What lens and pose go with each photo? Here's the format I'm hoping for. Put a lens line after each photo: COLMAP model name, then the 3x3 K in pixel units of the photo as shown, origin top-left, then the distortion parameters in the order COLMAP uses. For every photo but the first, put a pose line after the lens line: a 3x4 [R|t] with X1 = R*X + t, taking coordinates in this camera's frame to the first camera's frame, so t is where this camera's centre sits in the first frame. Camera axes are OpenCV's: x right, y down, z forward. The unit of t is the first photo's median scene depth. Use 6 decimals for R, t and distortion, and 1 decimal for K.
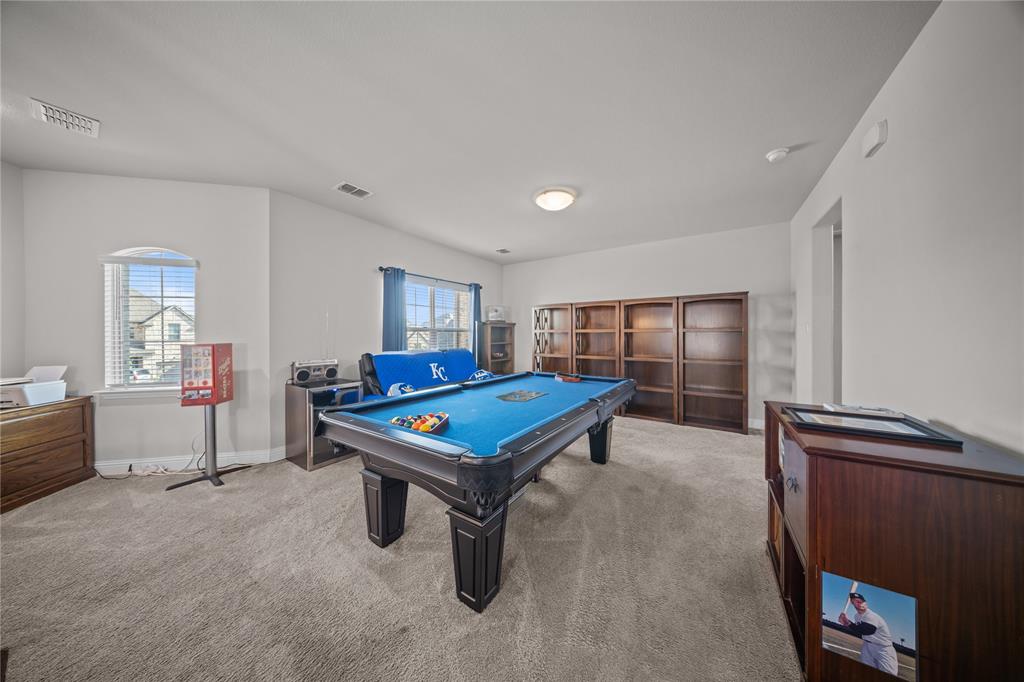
lens RADIAL K [[300.0, 0, 514.4], [0, 300.0, 335.8], [0, 0, 1]] dist [-0.005318, 0.000142]
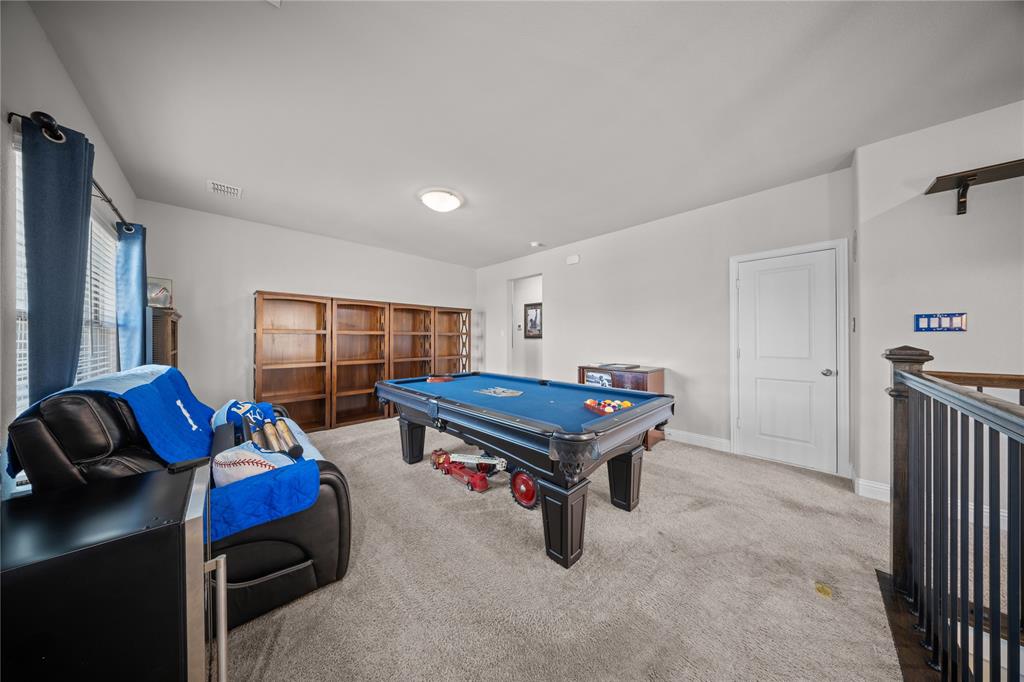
lens RADIAL K [[300.0, 0, 518.4], [0, 300.0, 336.9], [0, 0, 1]] dist [-0.005318, 0.000142]
pose [[0.193757, 0.004898, 0.981037, -0.930811], [0.000635, 0.999987, -0.005118, 0.004312], [-0.981049, 0.001614, 0.193751, 0.645572]]
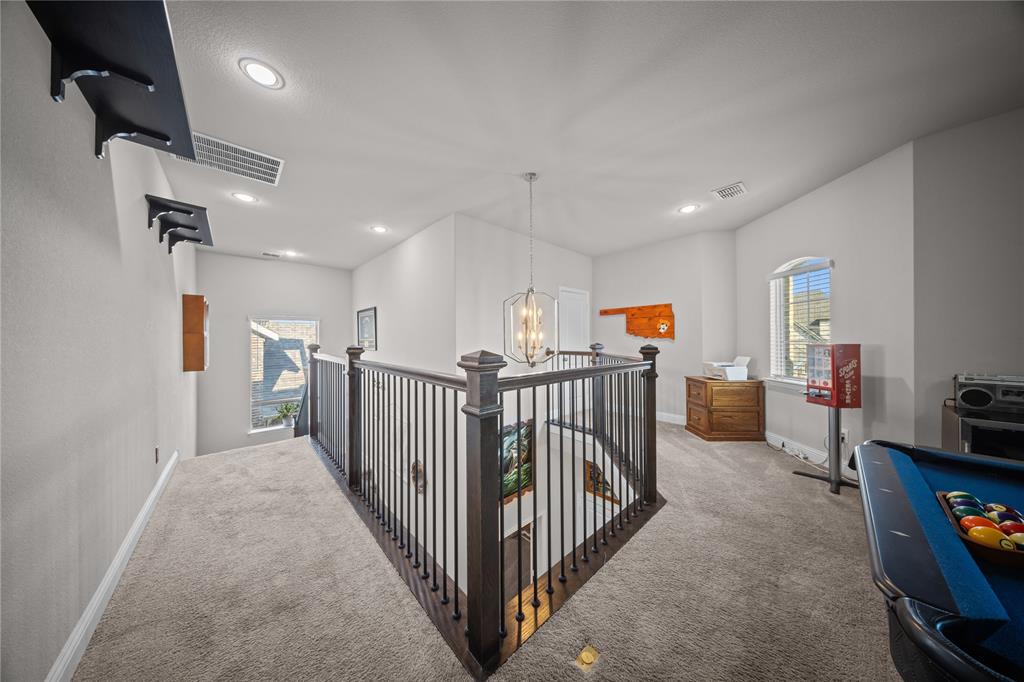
lens RADIAL K [[300.0, 0, 512.7], [0, 300.0, 337.6], [0, 0, 1]] dist [-0.005318, 0.000142]
pose [[-0.236933, 0.000952, -0.971525, 0.162728], [0.003345, 0.999994, 0.000164, 0.001808], [0.971520, -0.003211, -0.236935, 0.214143]]
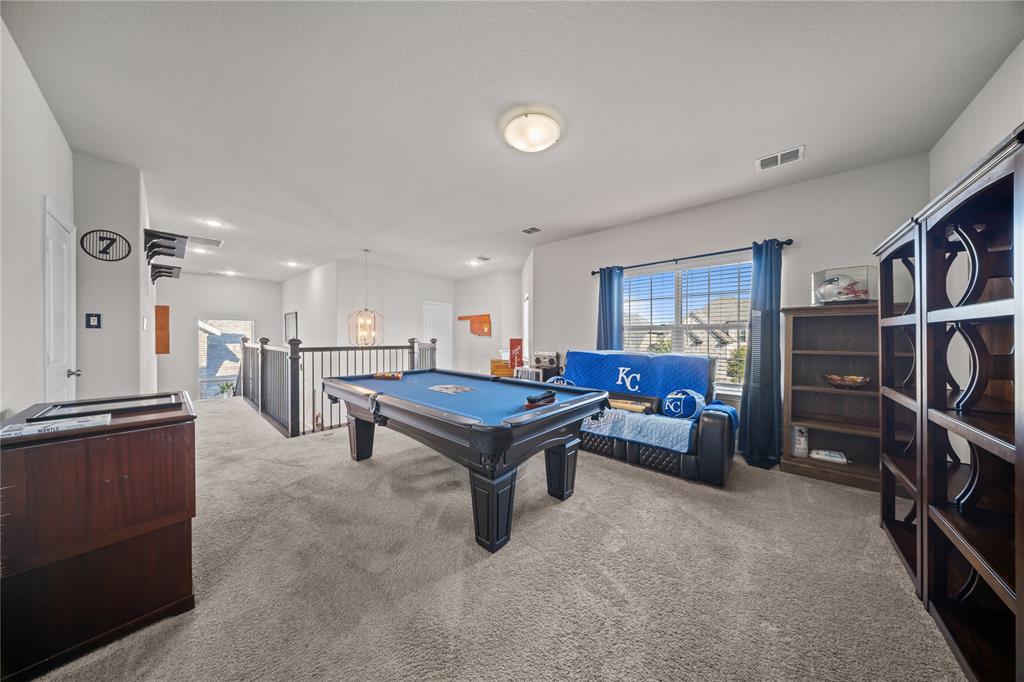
lens RADIAL K [[300.0, 0, 509.8], [0, 300.0, 337.4], [0, 0, 1]] dist [-0.005318, 0.000142]
pose [[-0.132483, 0.006915, -0.991161, 0.953671], [-0.004683, 0.999960, 0.007603, 0.002158], [0.991174, 0.005649, -0.132445, 1.208990]]
